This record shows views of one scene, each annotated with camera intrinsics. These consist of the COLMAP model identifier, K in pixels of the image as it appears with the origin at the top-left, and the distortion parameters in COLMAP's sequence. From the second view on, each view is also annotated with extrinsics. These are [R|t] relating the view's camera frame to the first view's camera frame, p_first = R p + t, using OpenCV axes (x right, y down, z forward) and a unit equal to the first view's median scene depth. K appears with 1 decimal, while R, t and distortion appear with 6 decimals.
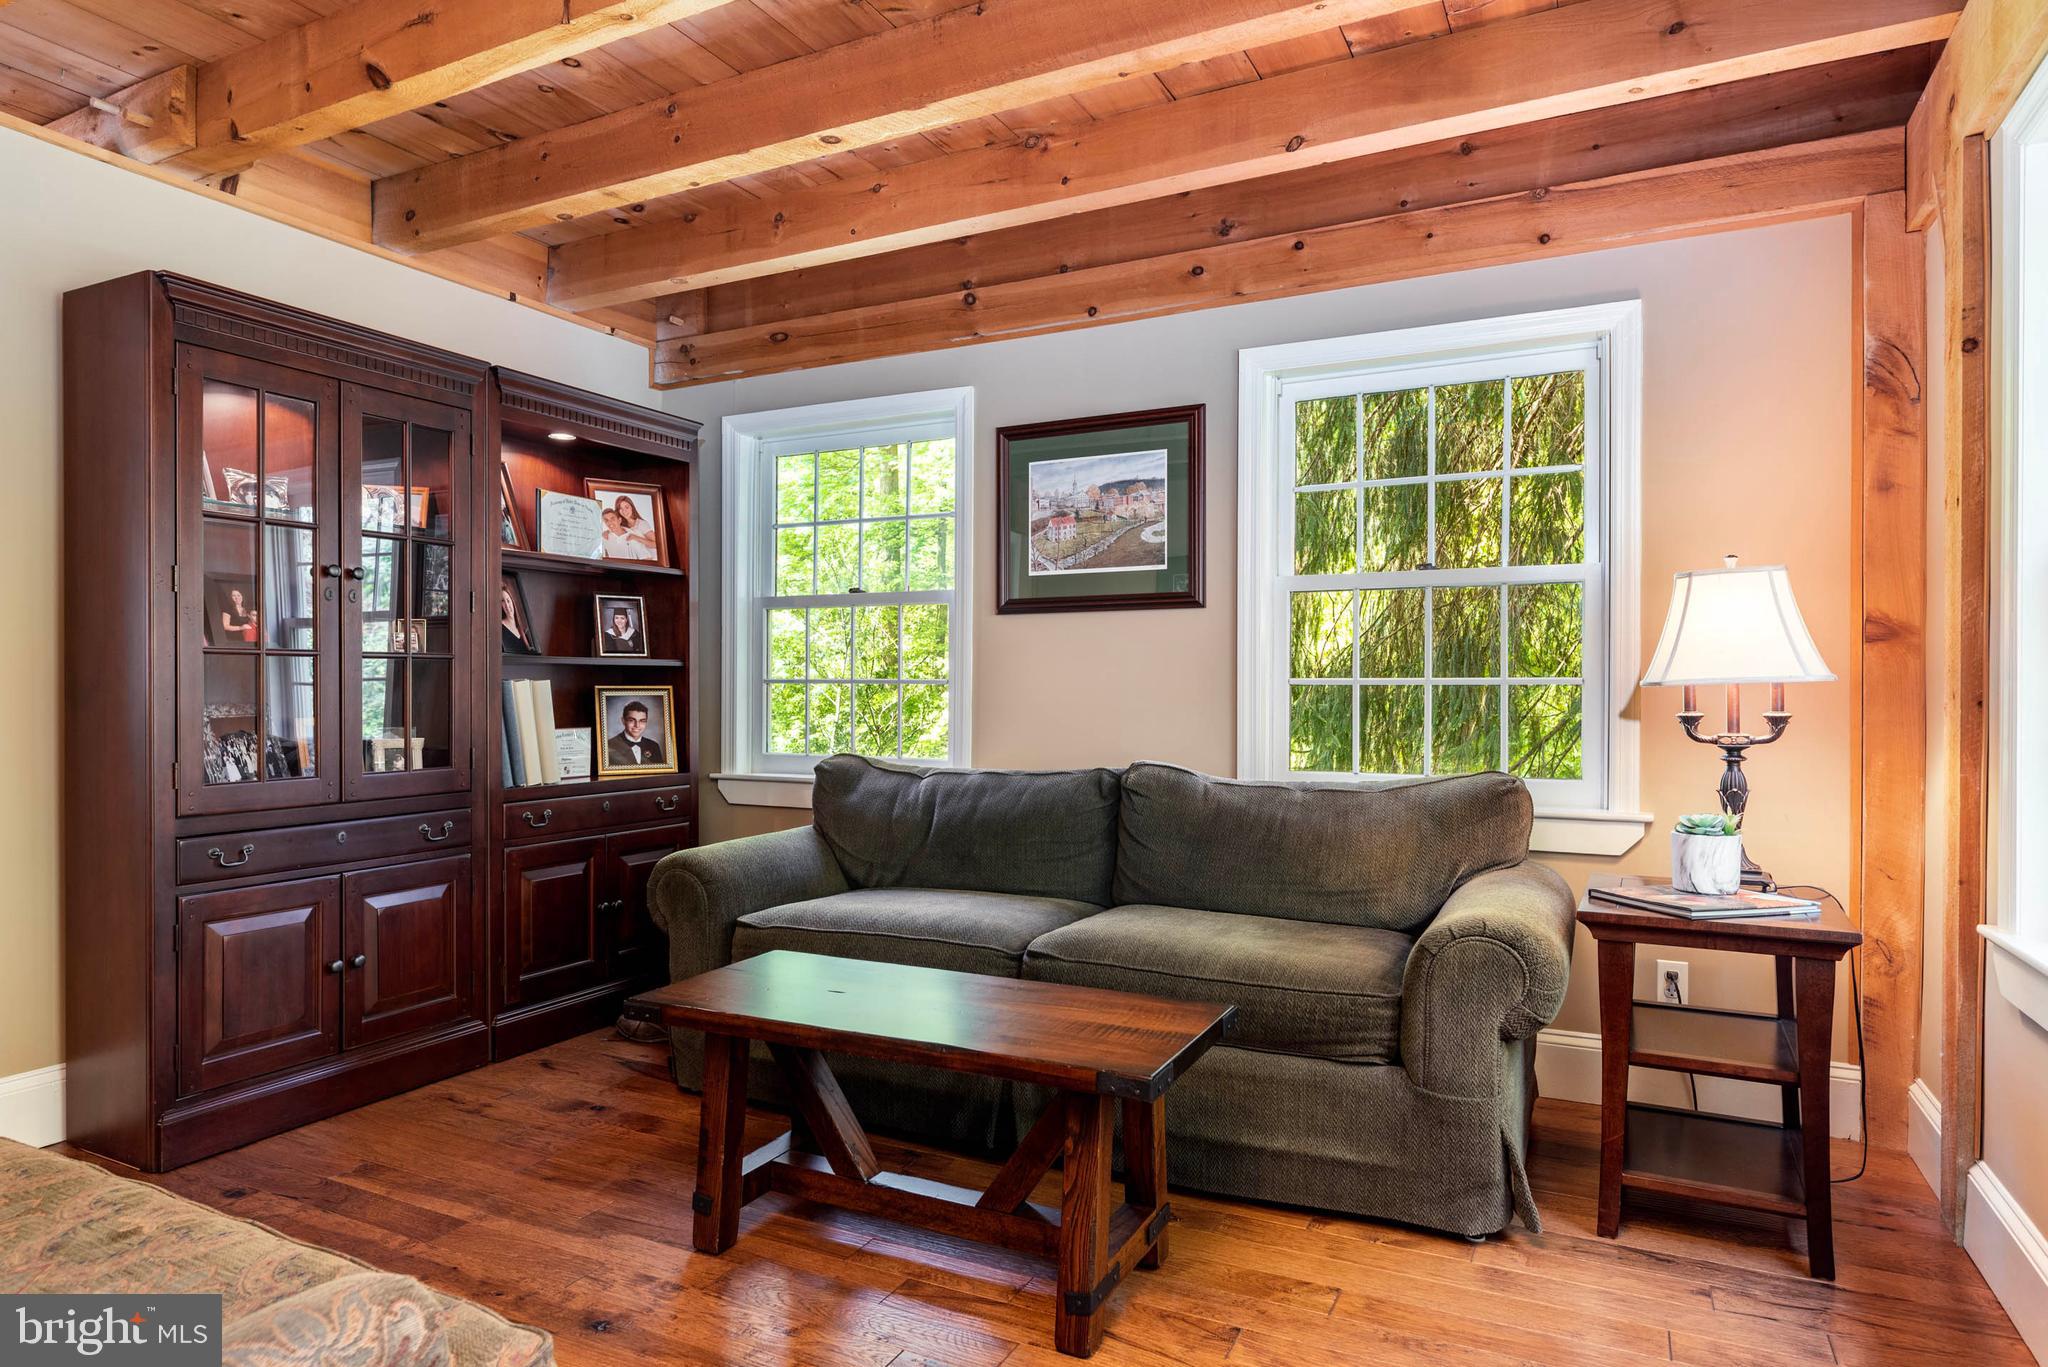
lens RADIAL K [[1181.9, 0, 1028.7], [0, 1181.9, 691.7], [0, 0, 1]] dist [0.000361, -0.001412]
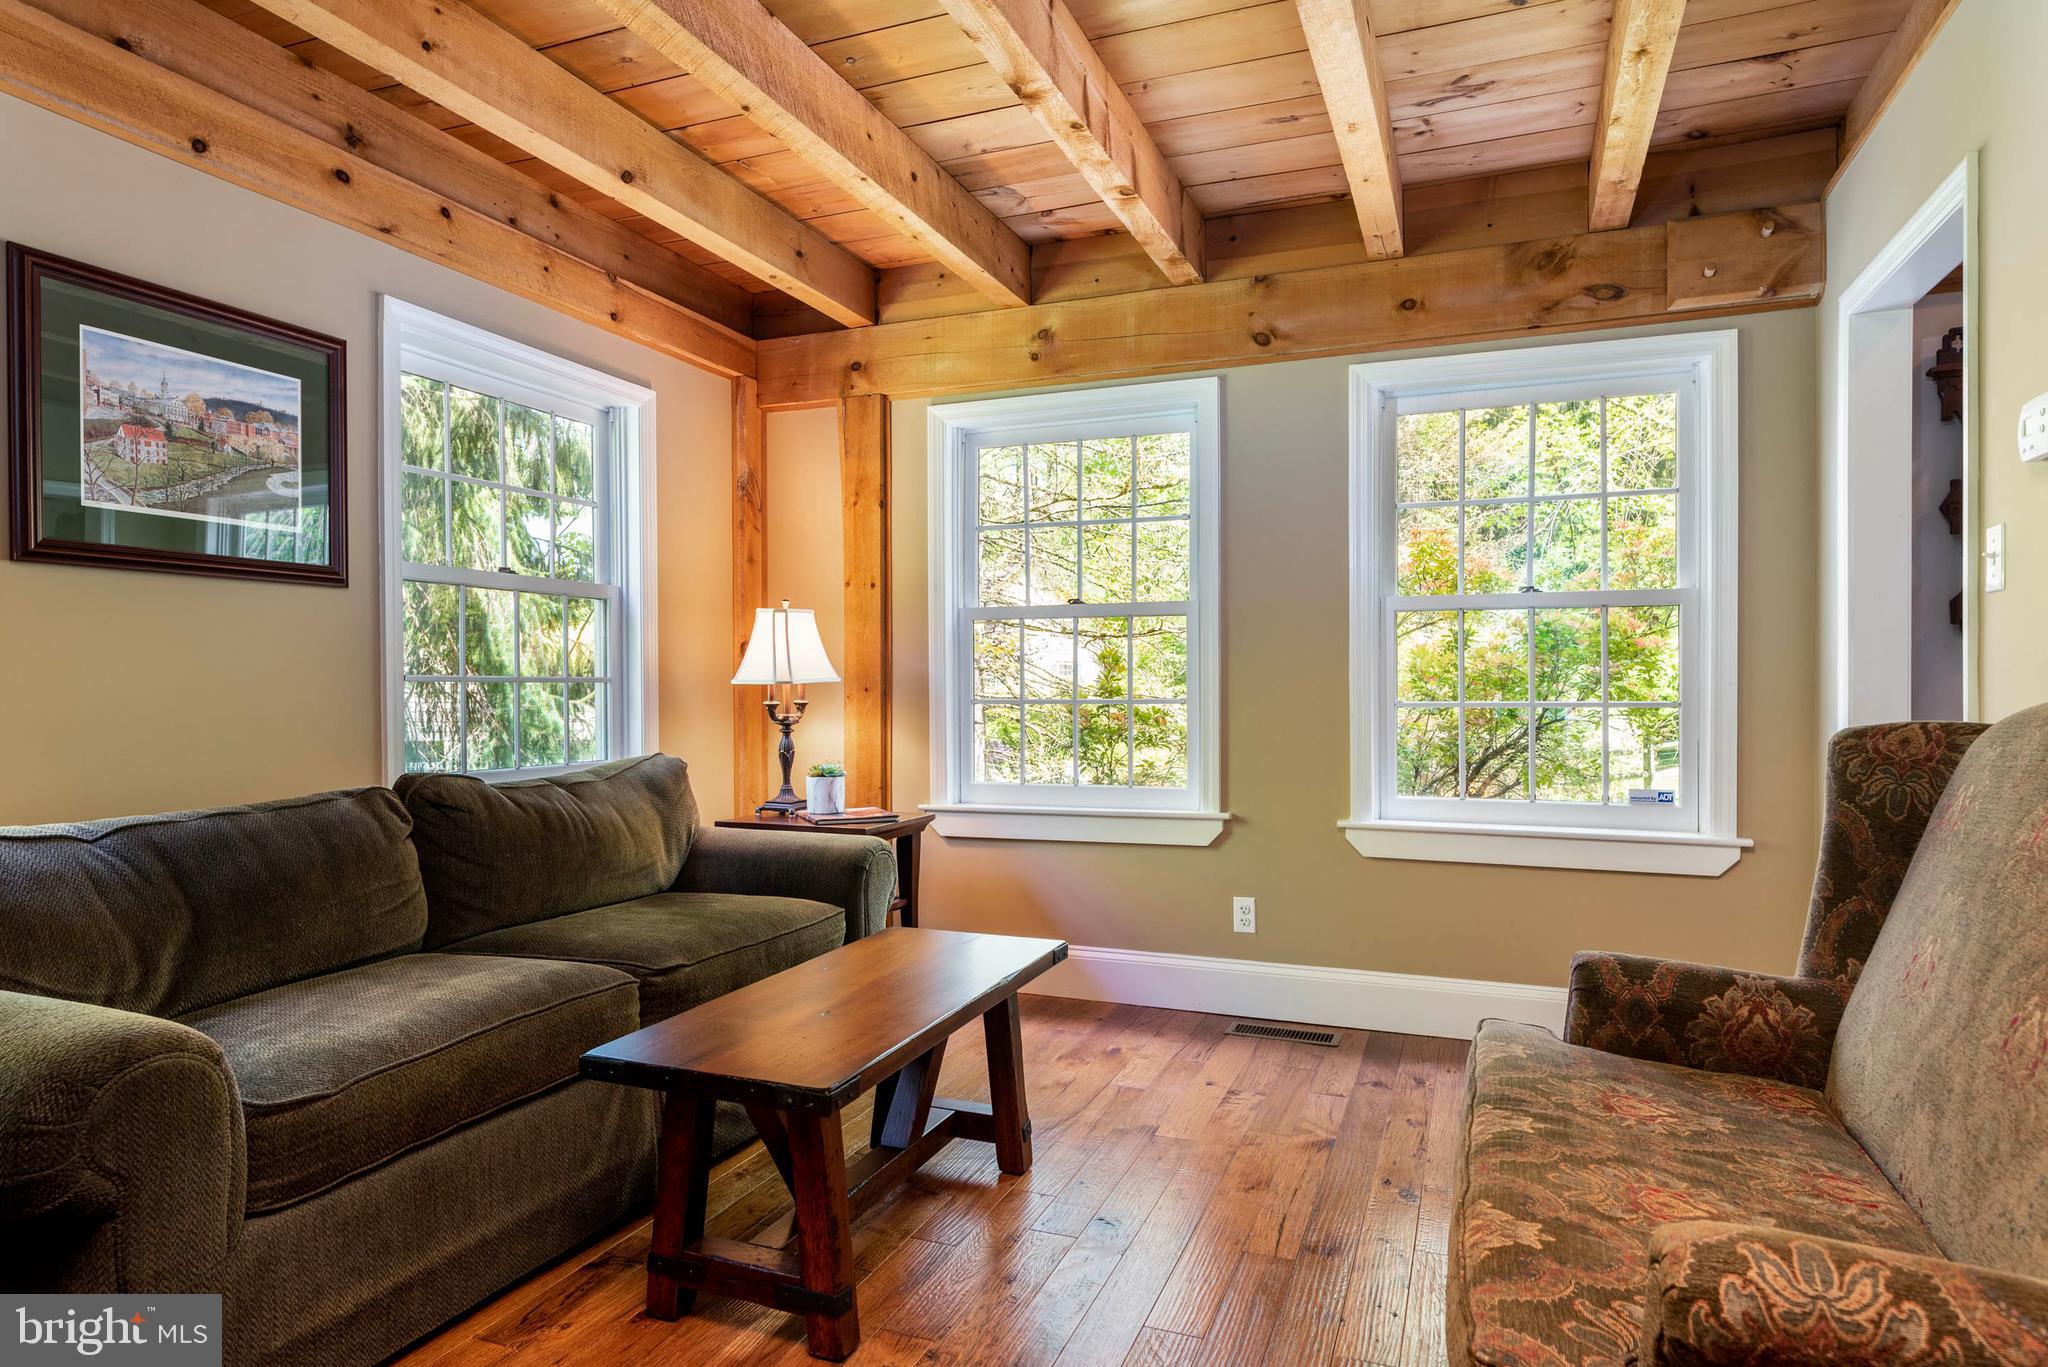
lens RADIAL K [[1181.9, 0, 1028.0], [0, 1181.9, 686.1], [0, 0, 1]] dist [0.000361, -0.001412]
pose [[-0.085461, -0.002464, 0.996338, -0.700797], [0.000252, 0.999997, 0.002495, -0.004090], [-0.996342, 0.000465, -0.085460, 0.583259]]
